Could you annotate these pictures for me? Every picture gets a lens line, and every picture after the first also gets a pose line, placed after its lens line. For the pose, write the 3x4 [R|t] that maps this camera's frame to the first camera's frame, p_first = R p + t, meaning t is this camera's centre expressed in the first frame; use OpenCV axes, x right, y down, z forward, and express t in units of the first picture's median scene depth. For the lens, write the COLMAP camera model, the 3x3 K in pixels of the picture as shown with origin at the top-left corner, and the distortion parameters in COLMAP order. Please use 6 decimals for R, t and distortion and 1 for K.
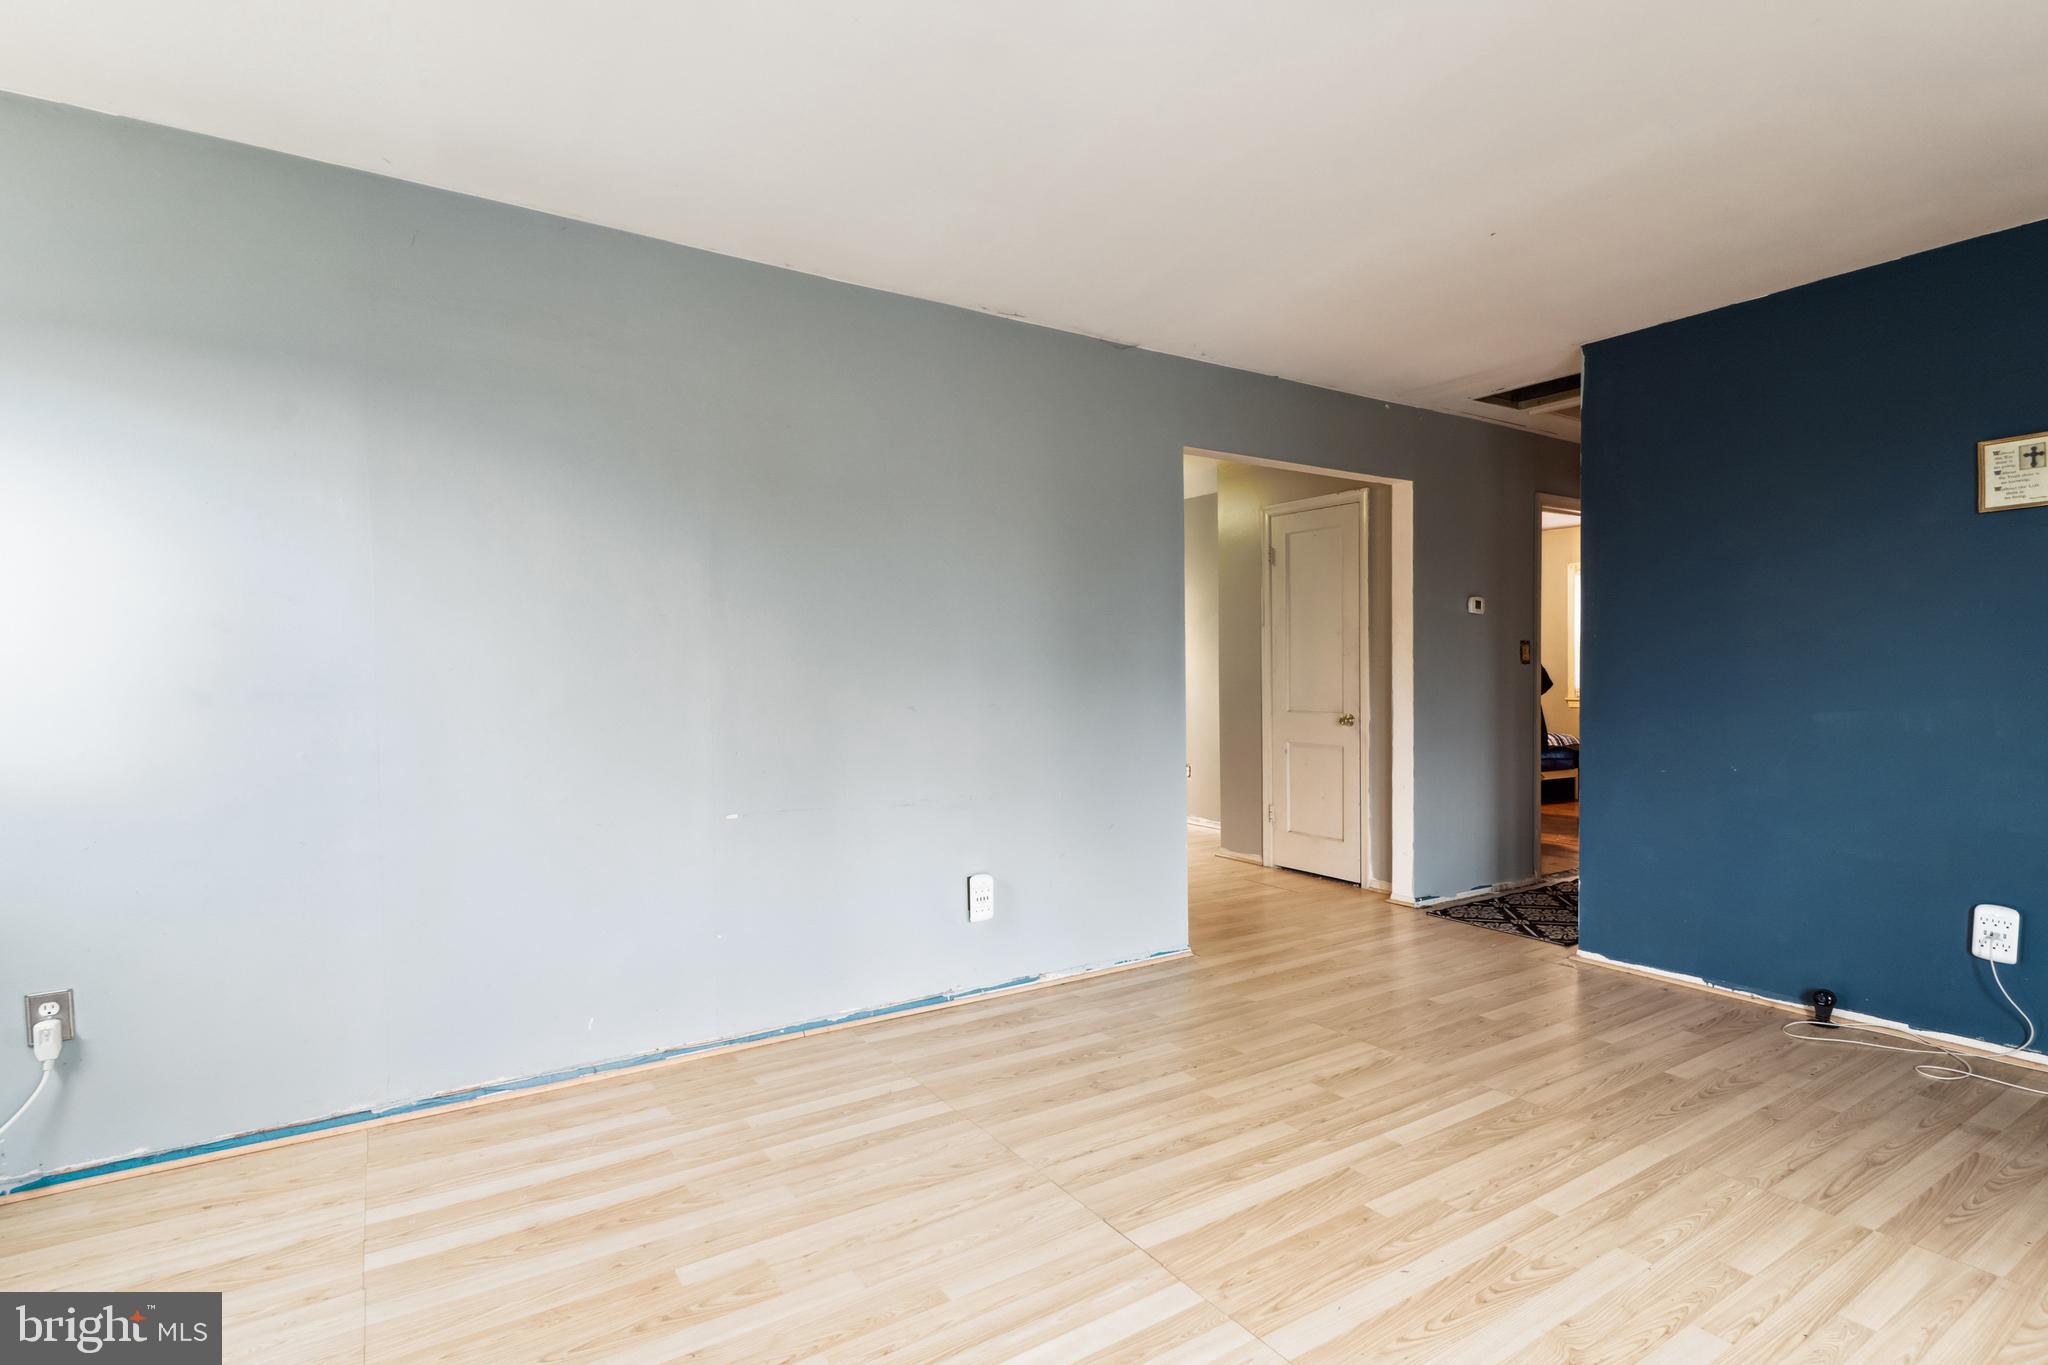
lens RADIAL K [[988.0, 0, 1022.8], [0, 988.0, 692.7], [0, 0, 1]] dist [0.005309, 0.000223]
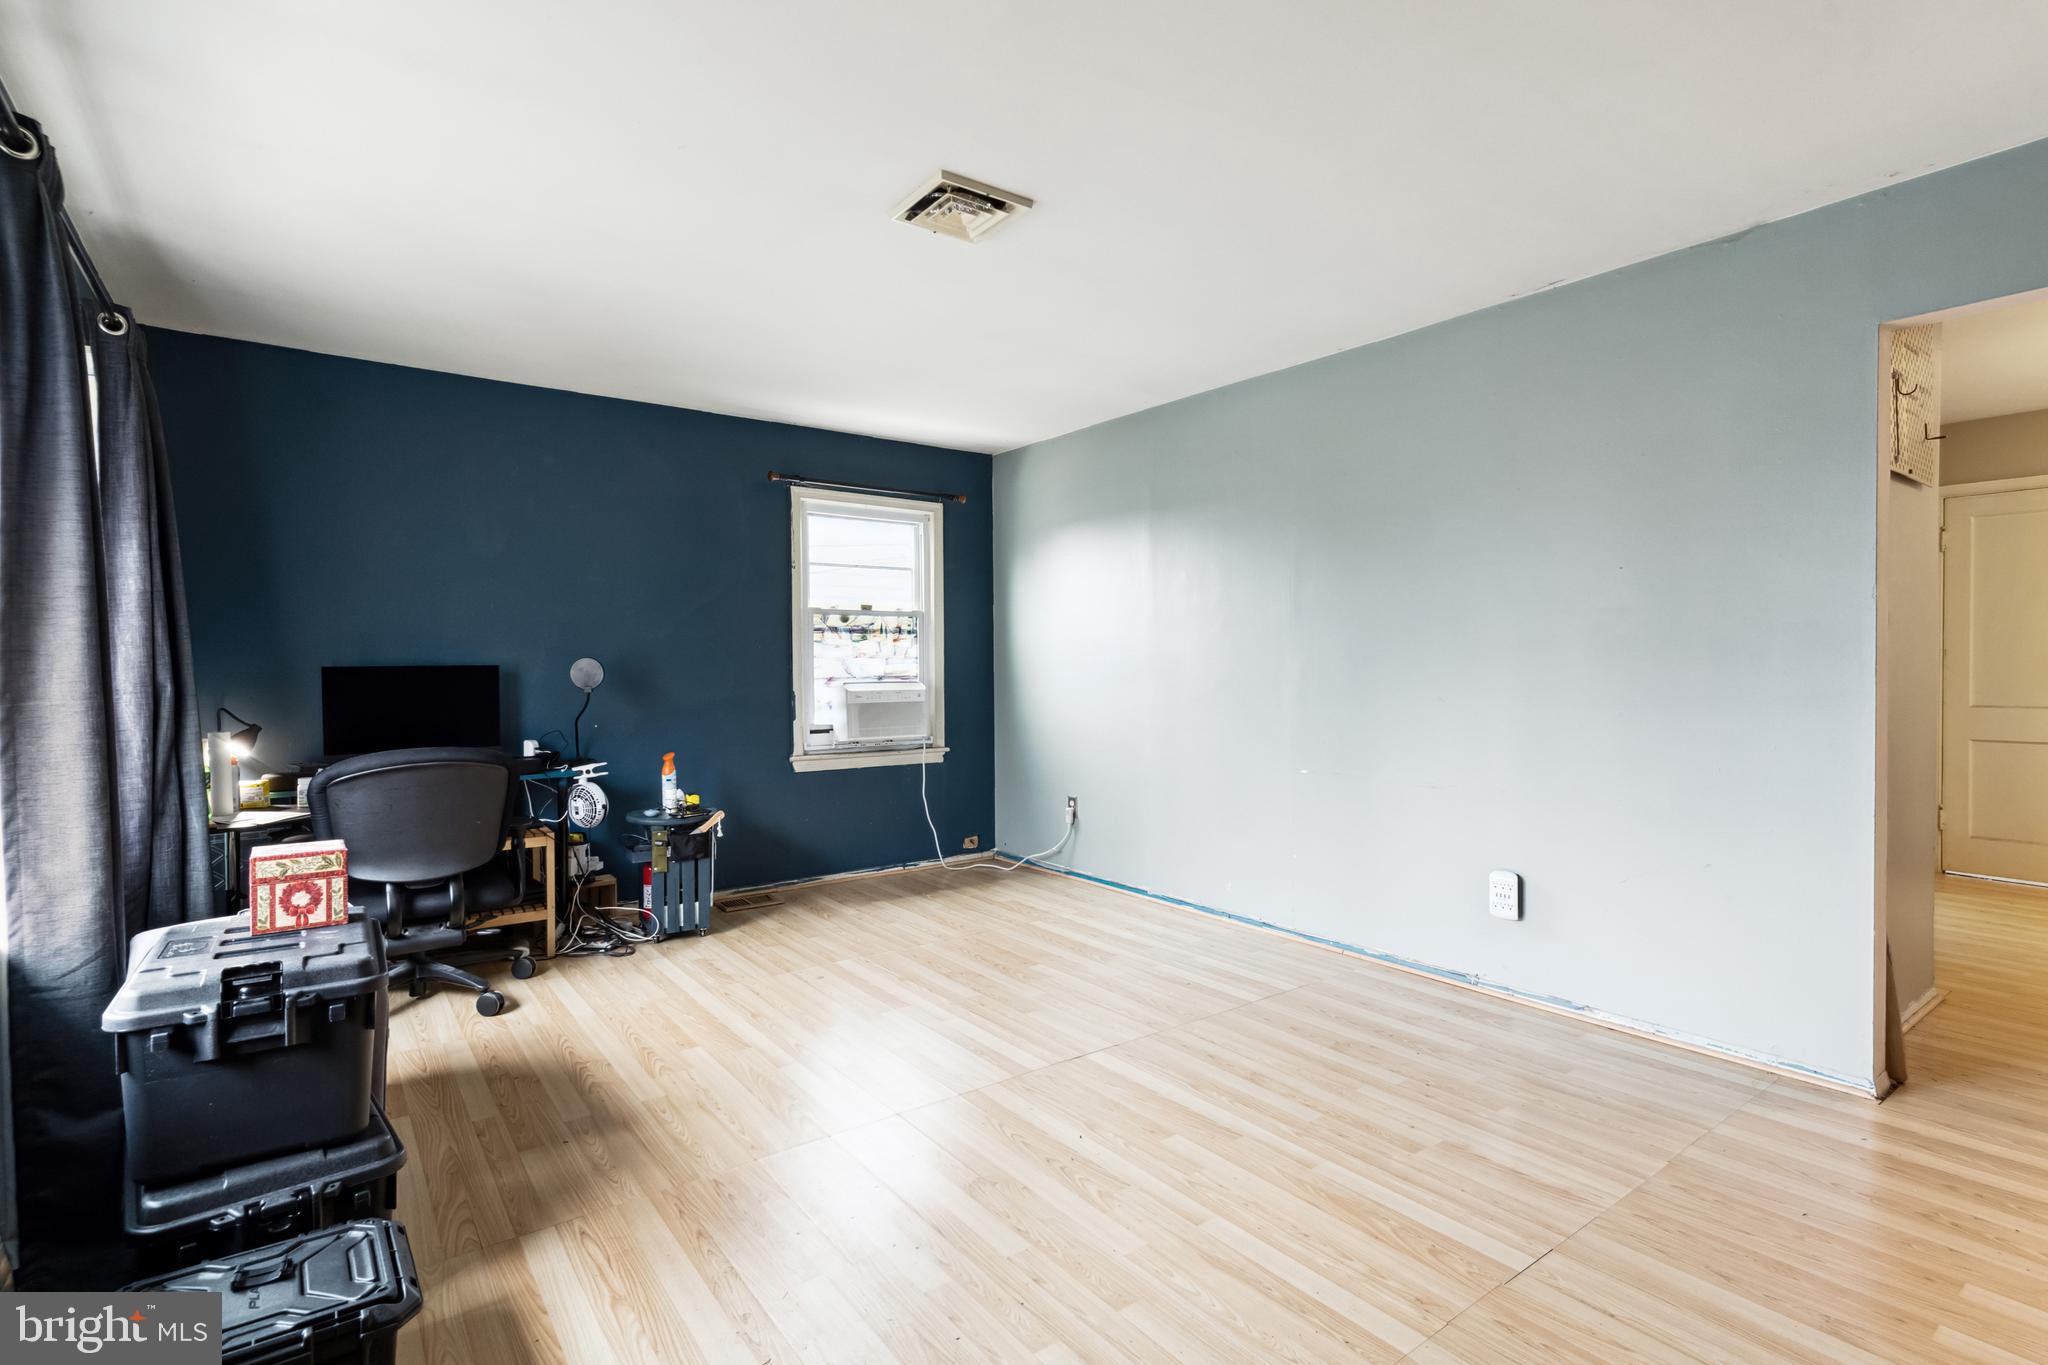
lens RADIAL K [[988.0, 0, 1032.0], [0, 988.0, 678.5], [0, 0, 1]] dist [0.005309, 0.000223]
pose [[0.069793, 0.018097, -0.997397, 1.218025], [-0.012782, 0.999770, 0.017246, -0.025557], [0.997480, 0.011545, 0.070009, 0.615920]]
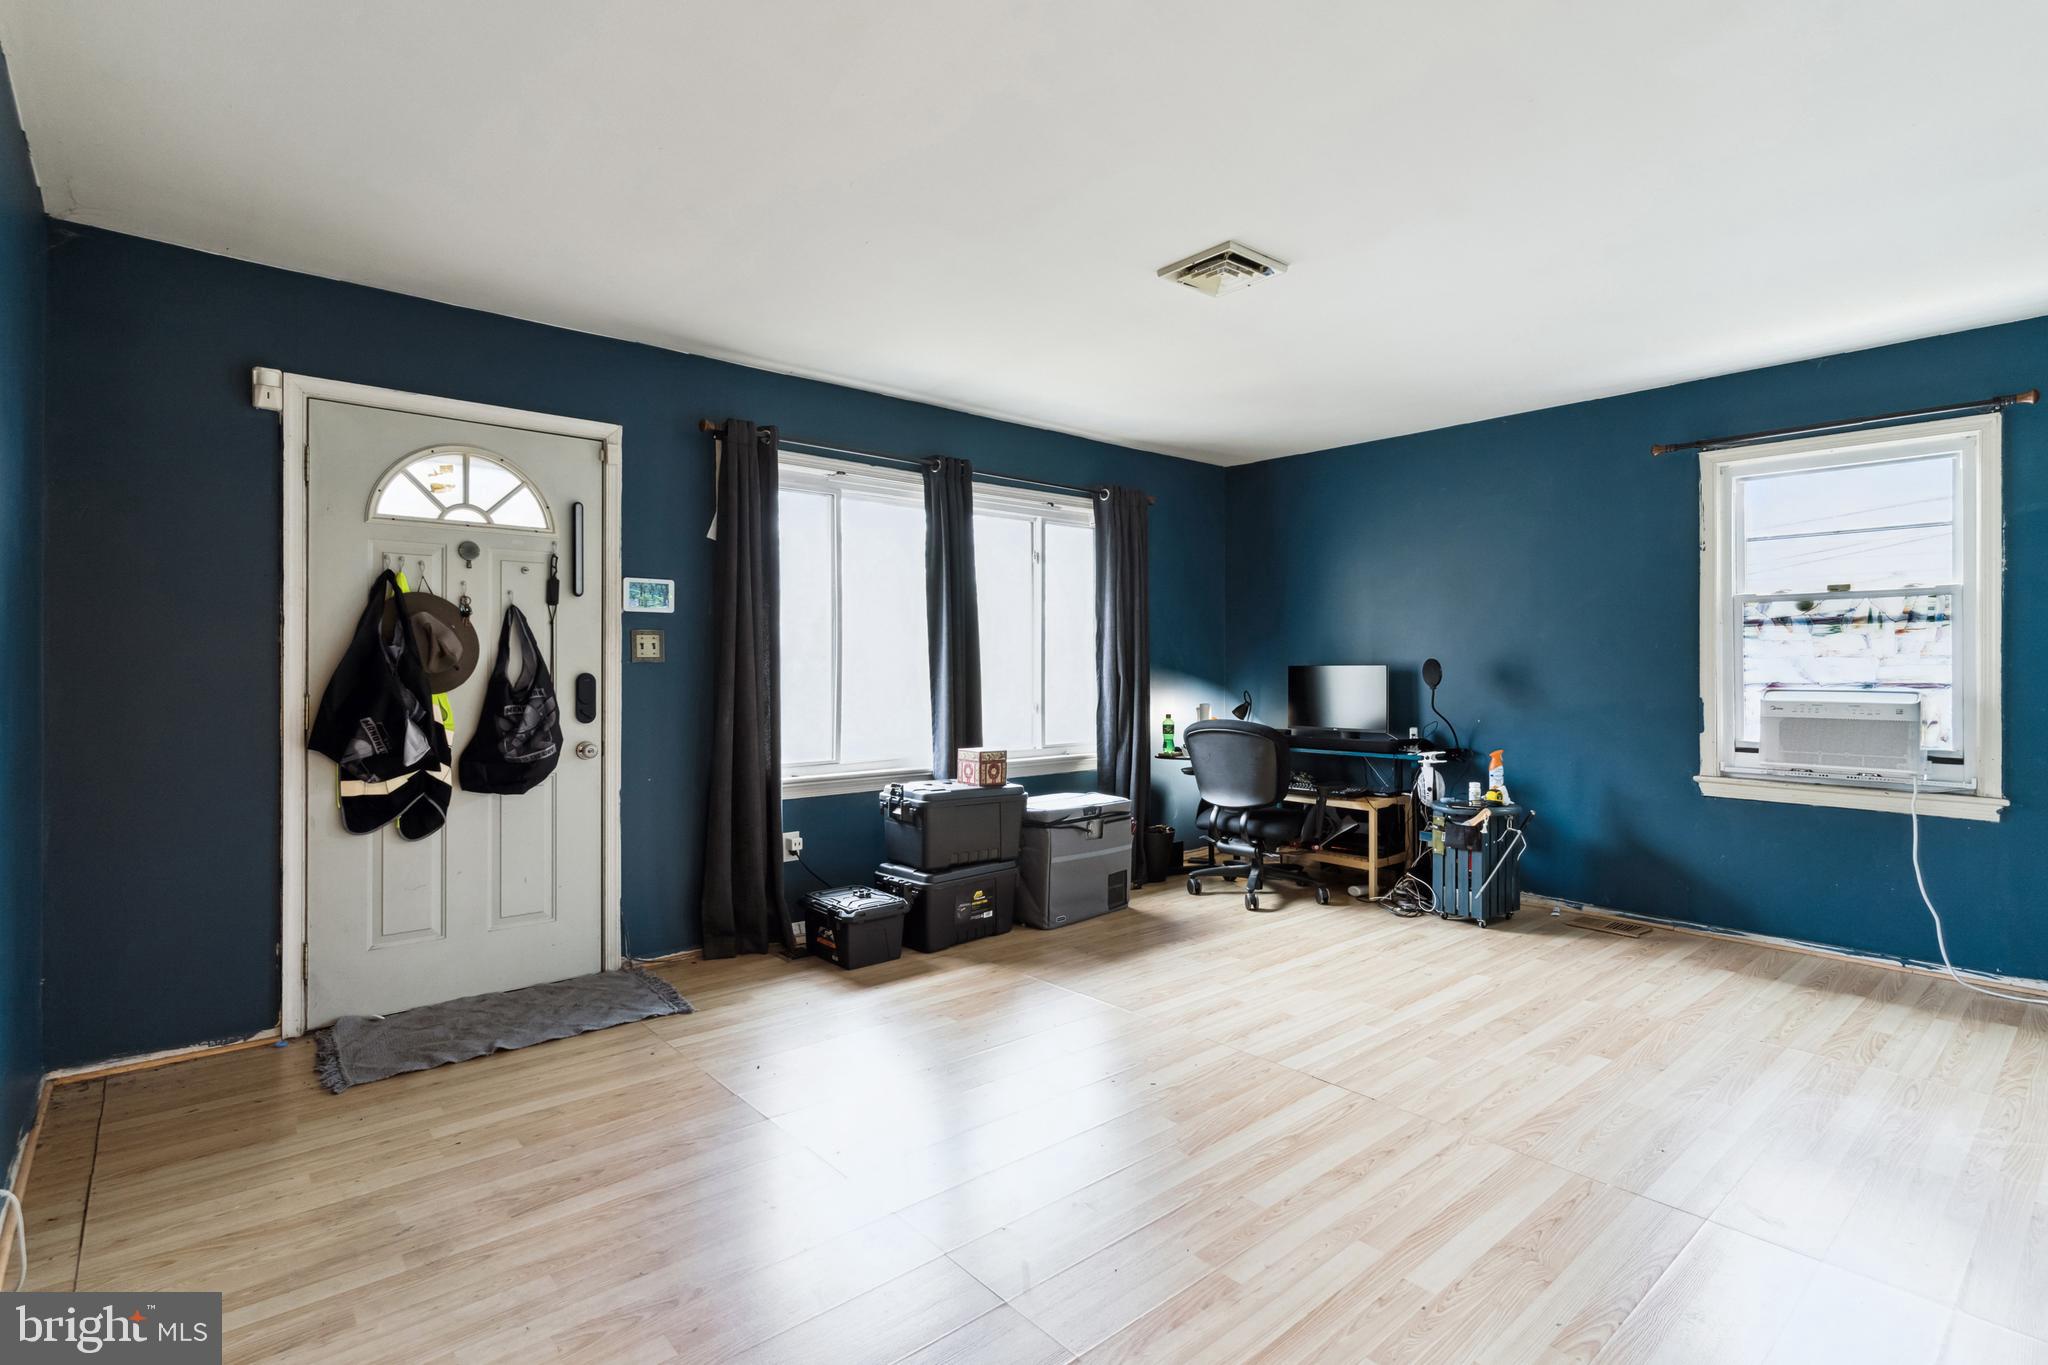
lens RADIAL K [[988.0, 0, 1003.7], [0, 988.0, 679.8], [0, 0, 1]] dist [0.005309, 0.000223]
pose [[-0.992010, 0.005230, -0.126047, 0.578581], [0.001006, 0.999437, 0.033549, -0.046778], [0.126152, 0.033154, -0.991457, 1.766473]]
